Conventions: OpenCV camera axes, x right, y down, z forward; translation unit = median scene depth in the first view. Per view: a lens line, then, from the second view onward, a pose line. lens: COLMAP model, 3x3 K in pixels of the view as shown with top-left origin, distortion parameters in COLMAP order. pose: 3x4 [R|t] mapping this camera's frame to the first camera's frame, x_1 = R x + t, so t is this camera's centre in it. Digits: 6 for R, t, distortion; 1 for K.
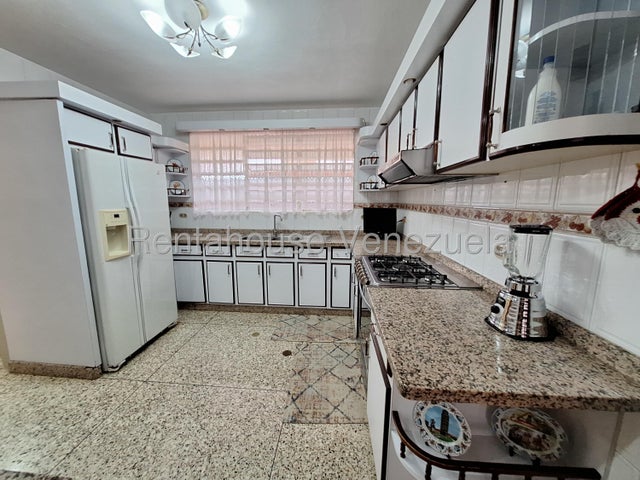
lens RADIAL K [[249.1, 0, 317.6], [0, 249.1, 237.8], [0, 0, 1]] dist [-0.002919, 0.000497]
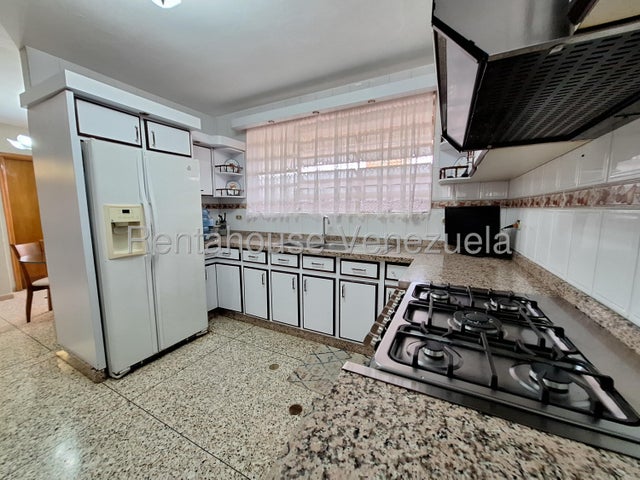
lens RADIAL K [[249.1, 0, 317.8], [0, 249.1, 238.9], [0, 0, 1]] dist [-0.002919, 0.000497]
pose [[0.921768, 0.041202, -0.385547, 0.147382], [-0.053322, 0.998361, -0.020791, -0.003172], [0.384058, 0.039723, 0.922454, 0.286993]]
